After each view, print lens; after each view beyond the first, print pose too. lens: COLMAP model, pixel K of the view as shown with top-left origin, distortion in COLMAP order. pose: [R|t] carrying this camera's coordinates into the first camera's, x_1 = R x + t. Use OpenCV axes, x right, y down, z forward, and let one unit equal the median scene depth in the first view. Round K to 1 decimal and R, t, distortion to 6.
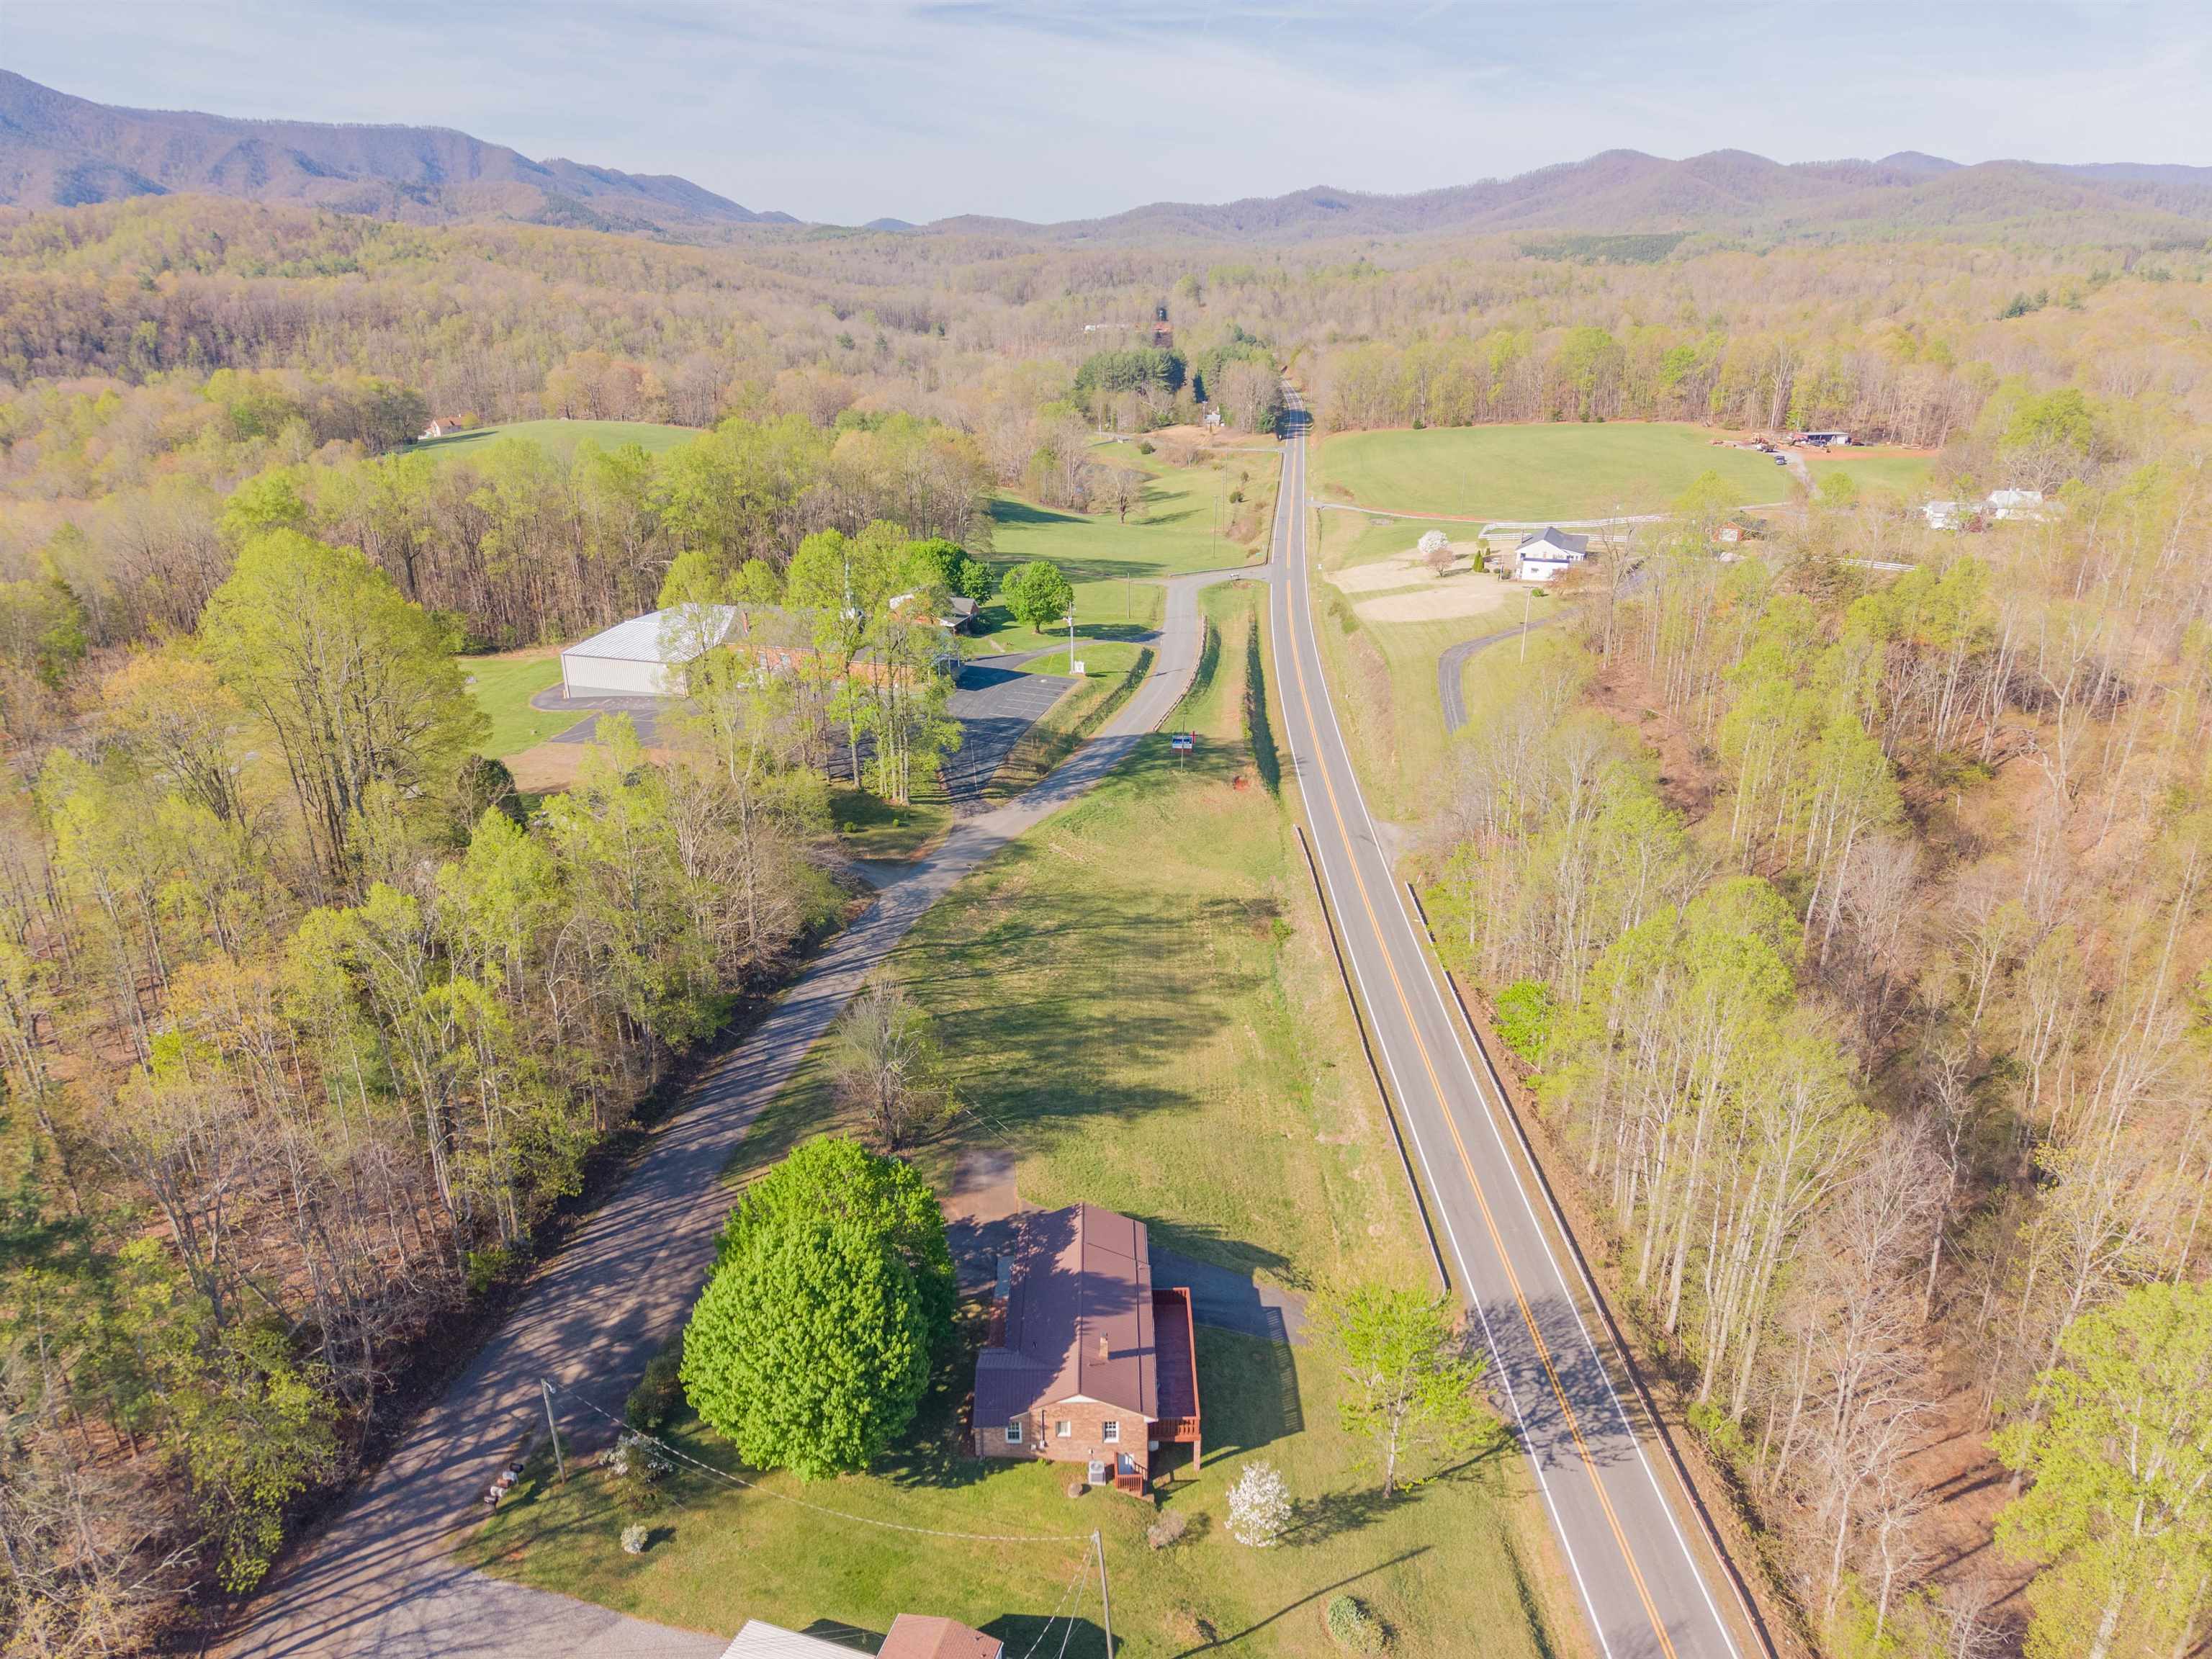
lens RADIAL K [[1476.1, 0, 1103.9], [0, 1476.1, 841.1], [0, 0, 1]] dist [0.026276, -0.021991]
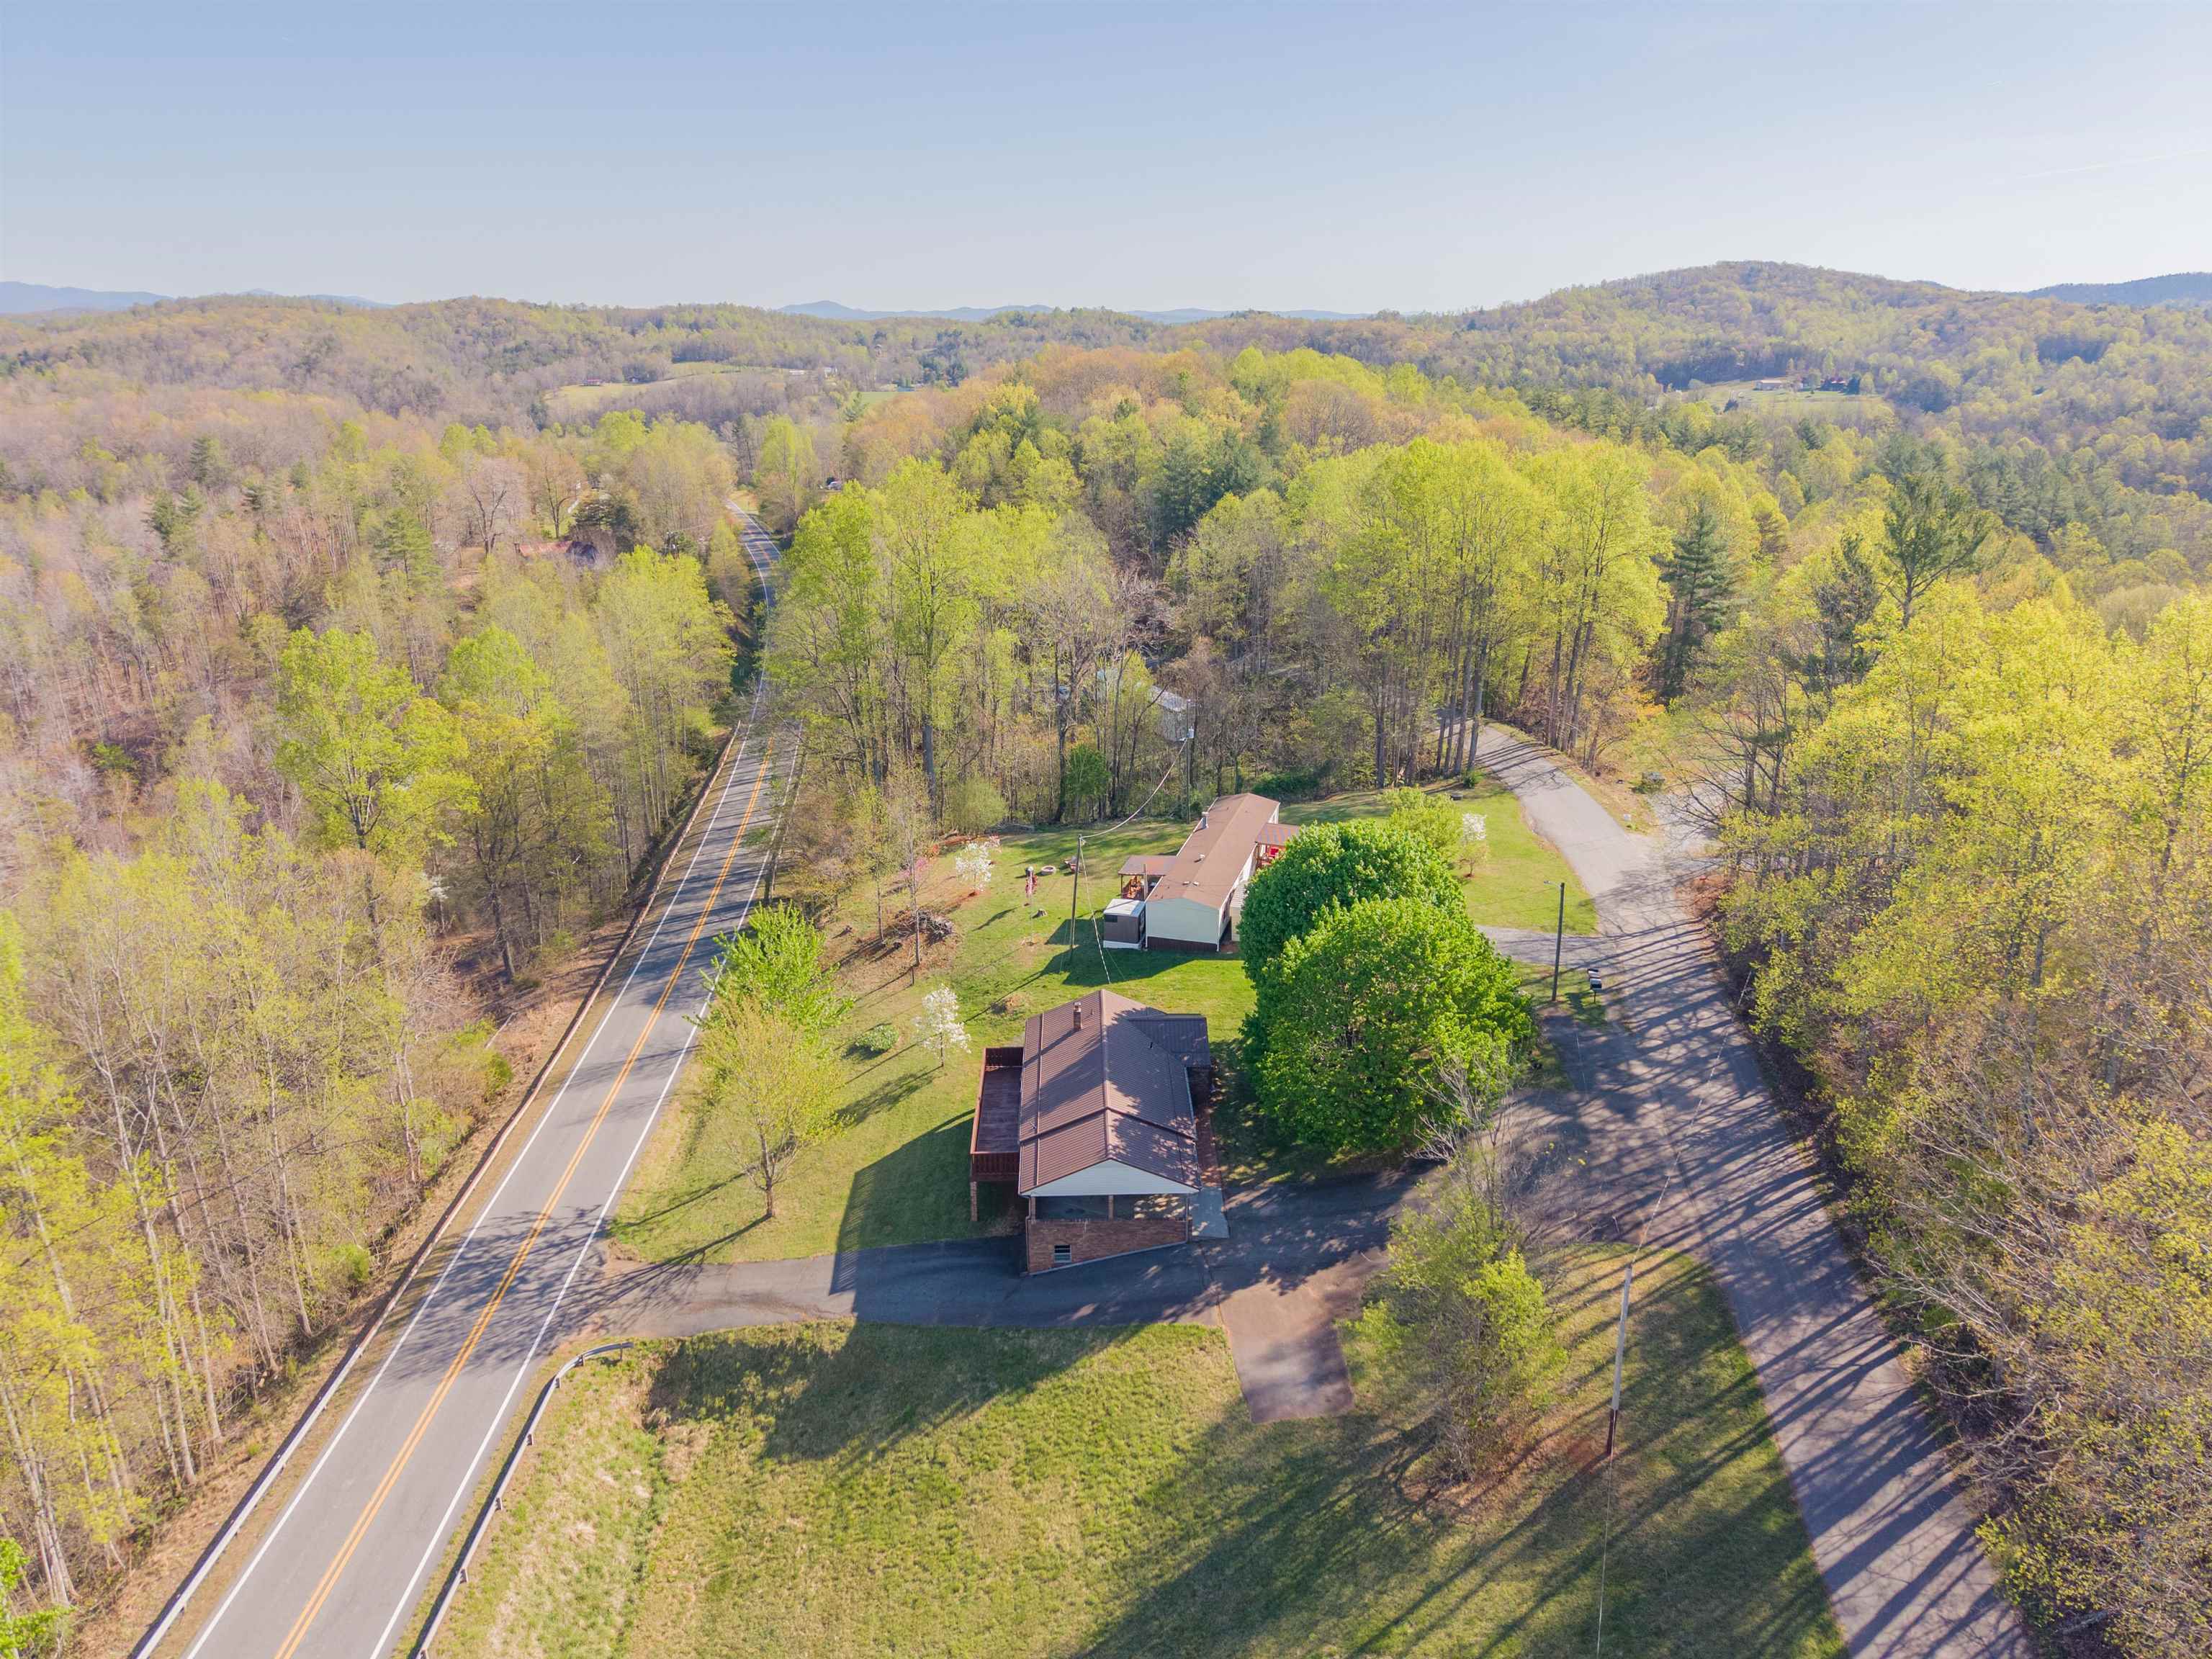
lens RADIAL K [[1476.1, 0, 1102.1], [0, 1476.1, 834.3], [0, 0, 1]] dist [0.026276, -0.021991]
pose [[-0.999797, 0.010747, -0.017034, -0.002454], [-0.003256, 0.748383, 0.663259, -0.323231], [0.019876, 0.663180, -0.748196, 1.378019]]
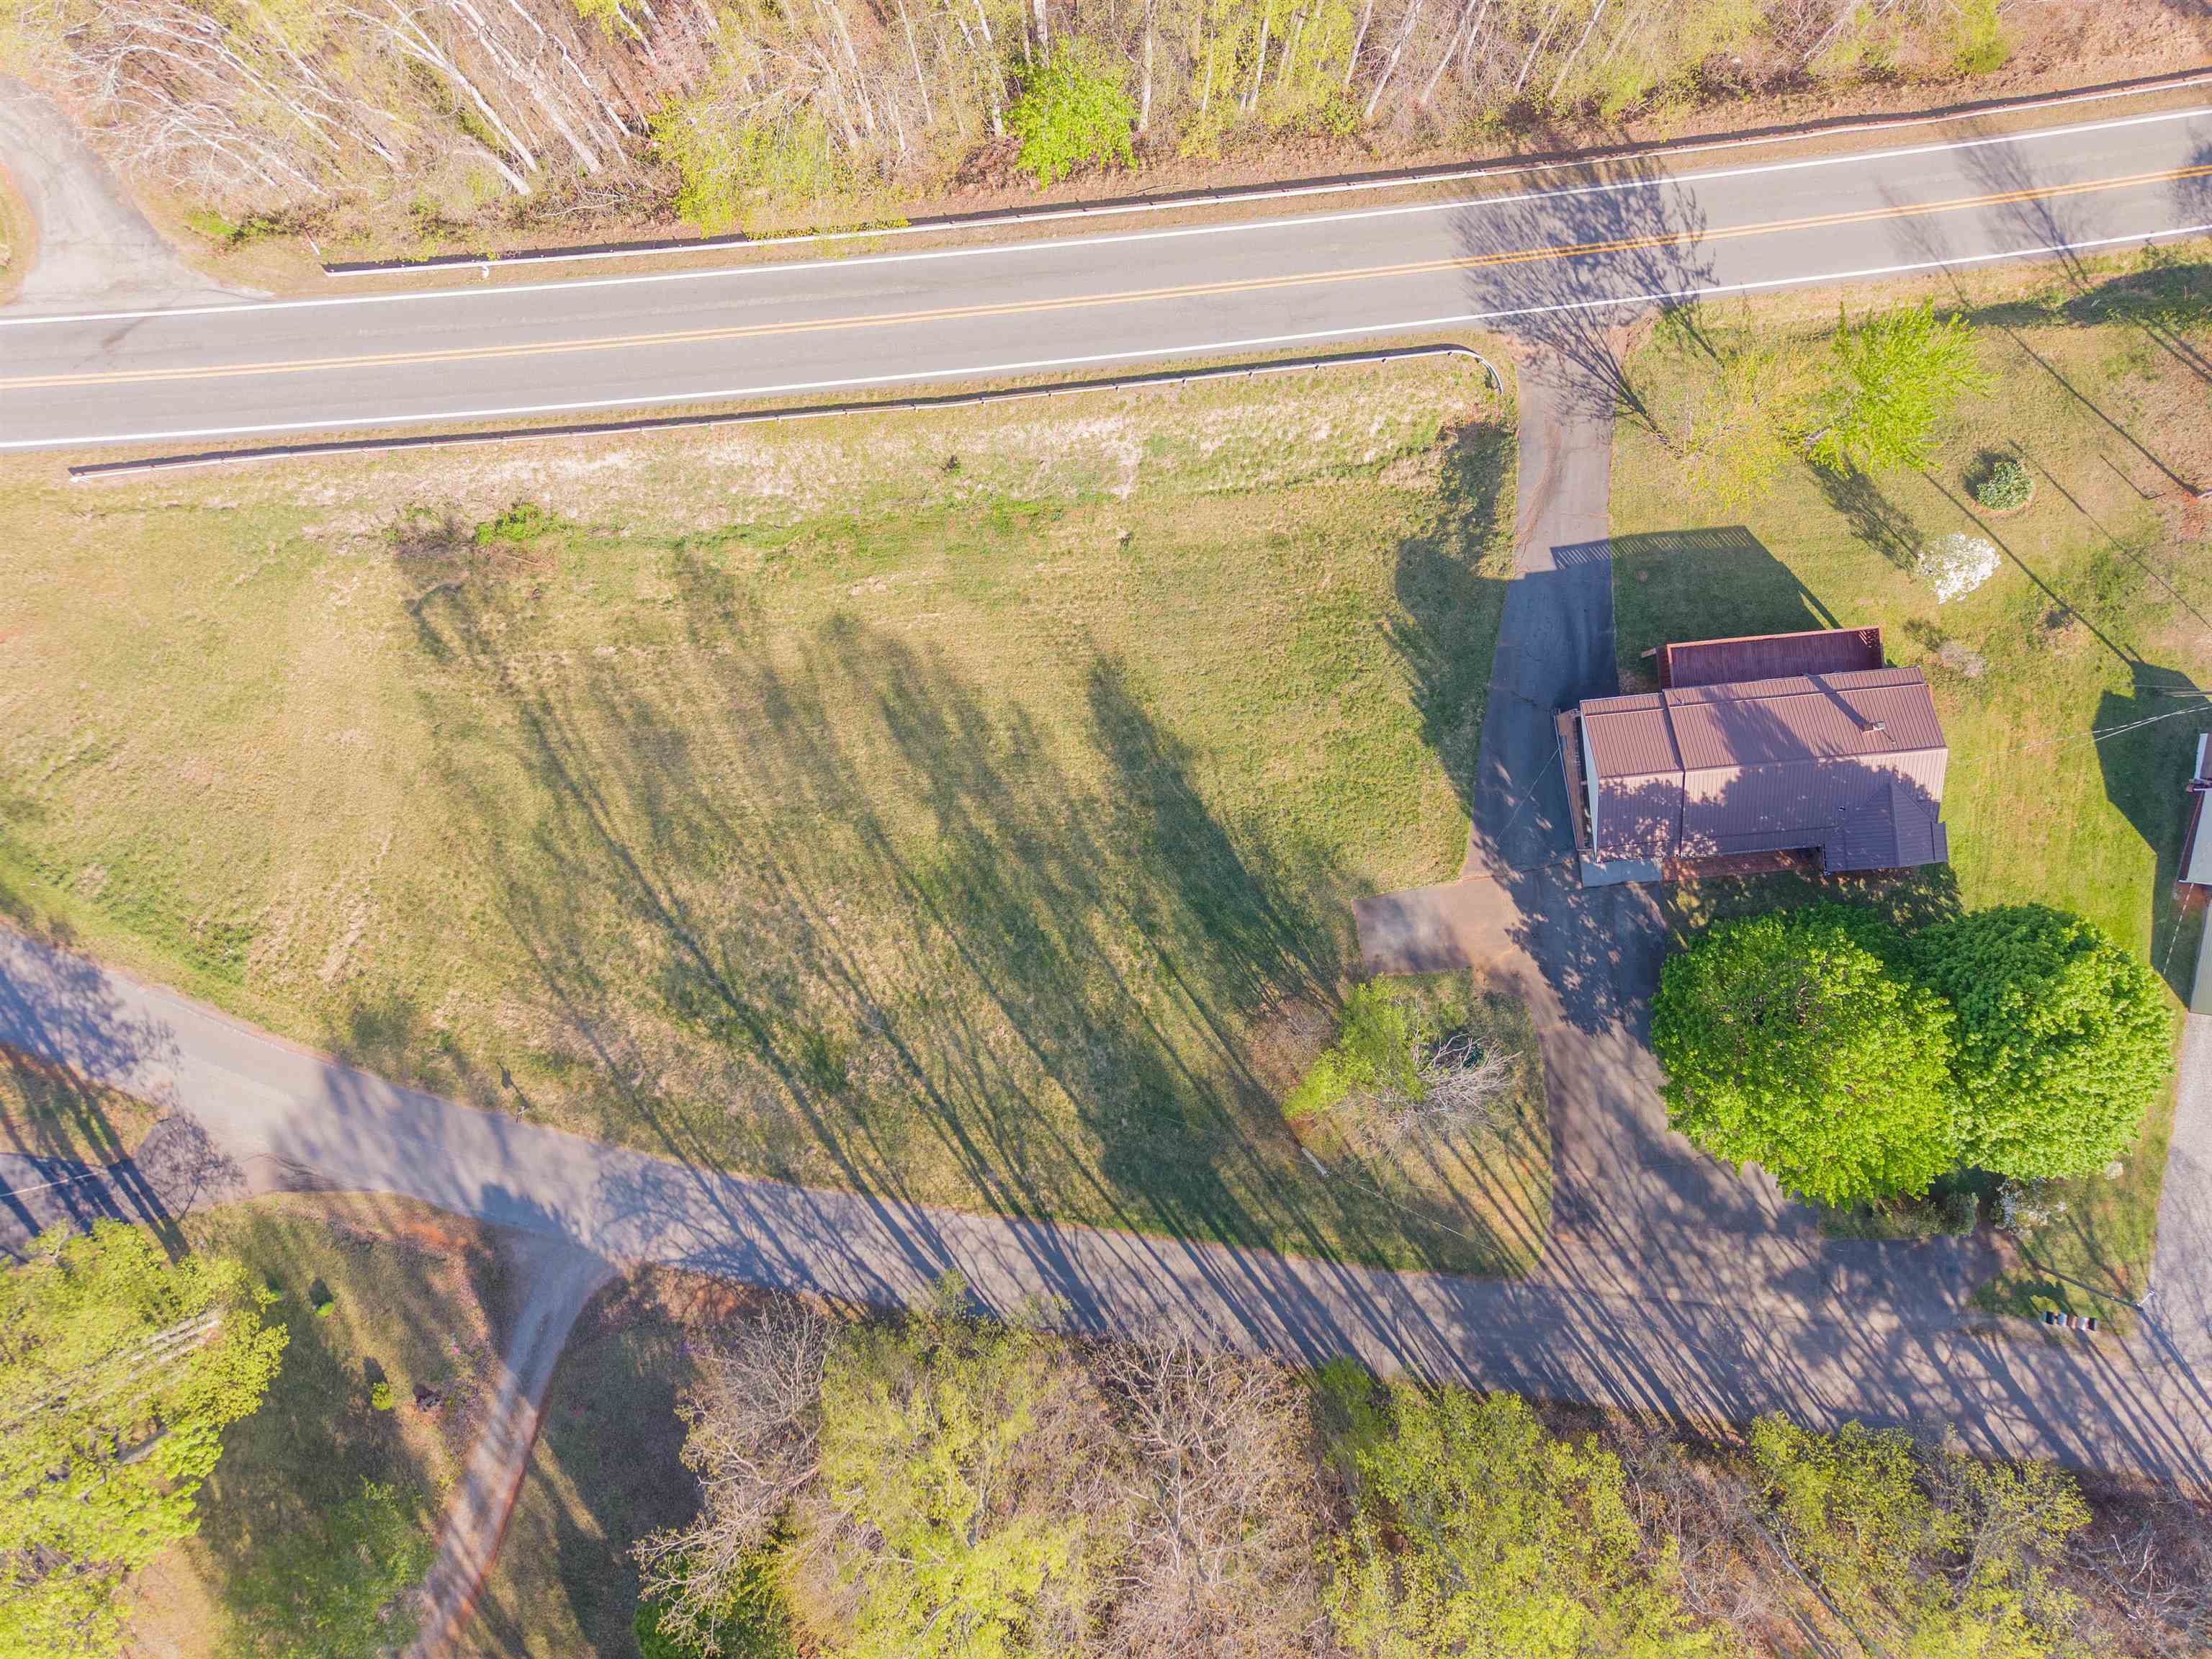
lens RADIAL K [[1476.1, 0, 1089.4], [0, 1476.1, 823.4], [0, 0, 1]] dist [0.026276, -0.021991]
pose [[-0.088451, -0.996060, 0.006395, -0.018298], [0.391086, -0.028823, 0.919903, -0.558670], [-0.916094, 0.083867, 0.392095, 0.915072]]
